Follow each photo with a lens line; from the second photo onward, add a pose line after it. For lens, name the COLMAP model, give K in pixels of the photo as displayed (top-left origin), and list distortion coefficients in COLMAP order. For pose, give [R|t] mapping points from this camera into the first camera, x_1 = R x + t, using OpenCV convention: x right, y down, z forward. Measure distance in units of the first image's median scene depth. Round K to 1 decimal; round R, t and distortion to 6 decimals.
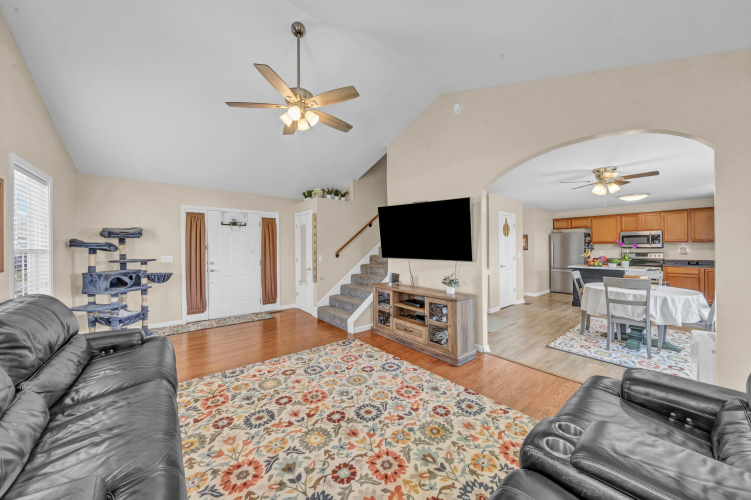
lens RADIAL K [[260.7, 0, 376.8], [0, 260.7, 247.3], [0, 0, 1]] dist [-0.000913, -0.000054]
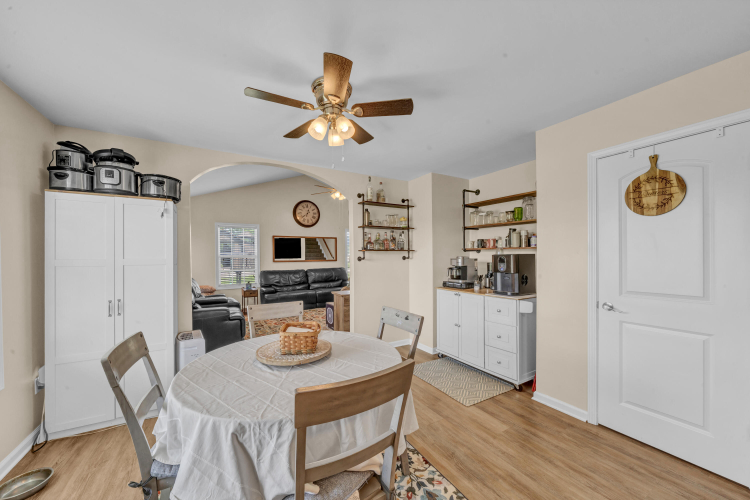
lens RADIAL K [[268.7, 0, 372.7], [0, 268.7, 251.3], [0, 0, 1]] dist [-0.005541, -0.000074]
pose [[-0.165247, -0.010583, -0.986195, 0.772874], [0.008704, 0.999888, -0.012188, 0.000629], [0.986214, -0.010598, -0.165136, 0.658225]]
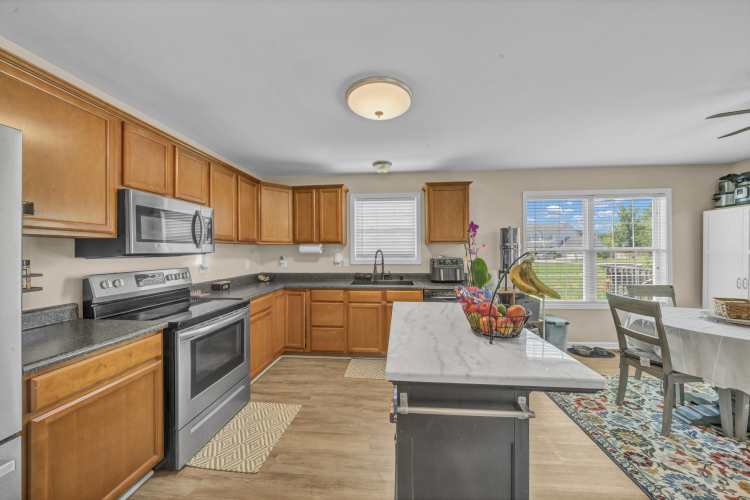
lens RADIAL K [[260.9, 0, 373.8], [0, 260.9, 250.3], [0, 0, 1]] dist [-0.001706, -0.000287]
pose [[-0.716369, 0.011376, 0.697628, 0.649796], [0.009287, 0.999934, -0.006769, 0.000431], [-0.697659, 0.001629, -0.716428, 1.075023]]
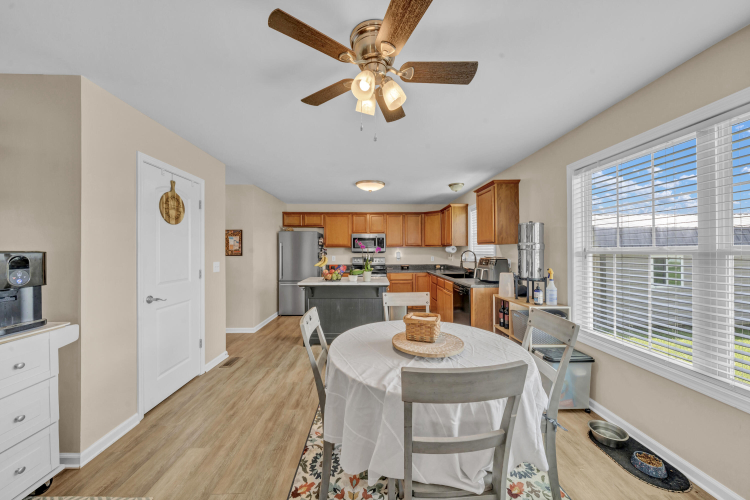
lens RADIAL K [[260.9, 0, 373.8], [0, 260.9, 250.3], [0, 0, 1]] dist [-0.001706, -0.000287]
pose [[0.621521, 0.007400, 0.783363, 0.335746], [-0.002803, 0.999970, -0.007222, 0.001407], [-0.783393, 0.002293, 0.621523, 0.443488]]
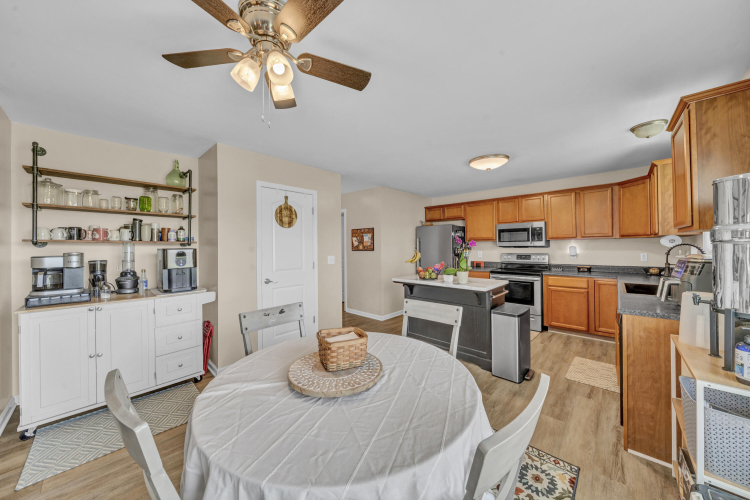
lens RADIAL K [[262.2, 0, 372.9], [0, 262.2, 244.4], [0, 0, 1]] dist [-0.009649, -0.000126]
pose [[0.992612, -0.002280, 0.121310, 0.555280], [0.003138, 0.999971, -0.006886, -0.001267], [-0.121291, 0.007216, 0.992591, 0.372348]]
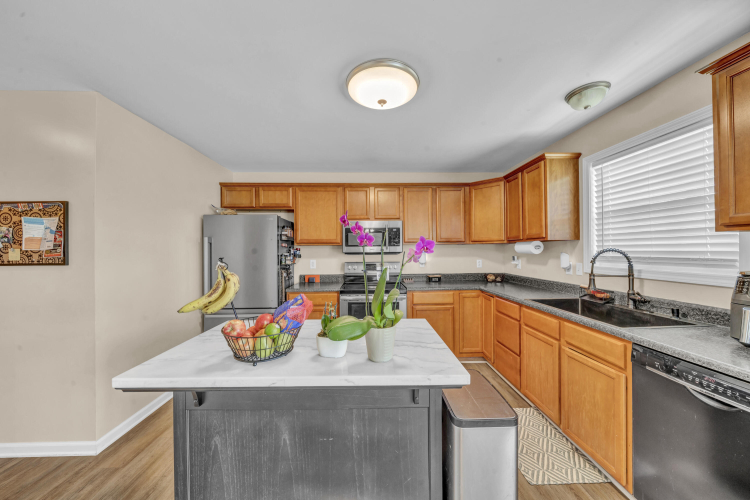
lens RADIAL K [[254.2, 0, 375.0], [0, 254.2, 250.0], [0, 0, 1]] dist [-0.006623, -0.000115]
pose [[0.612537, 0.004972, 0.790427, 0.639402], [0.002876, 0.999960, -0.008519, -0.000905], [-0.790437, 0.007492, 0.612498, 0.709338]]
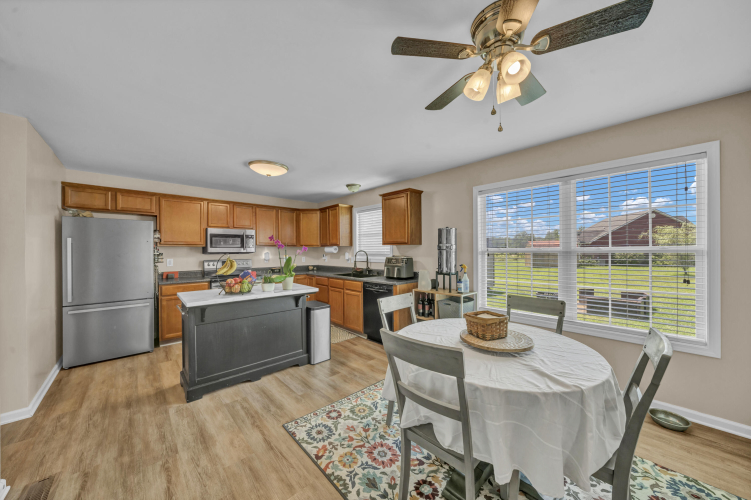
lens RADIAL K [[261.2, 0, 374.3], [0, 261.2, 250.3], [0, 0, 1]] dist [-0.001706, -0.000287]
pose [[-0.059677, 0.006926, 0.998194, 0.311998], [0.004423, 0.999968, -0.006674, 0.000645], [-0.998208, 0.004017, -0.059705, 0.681400]]
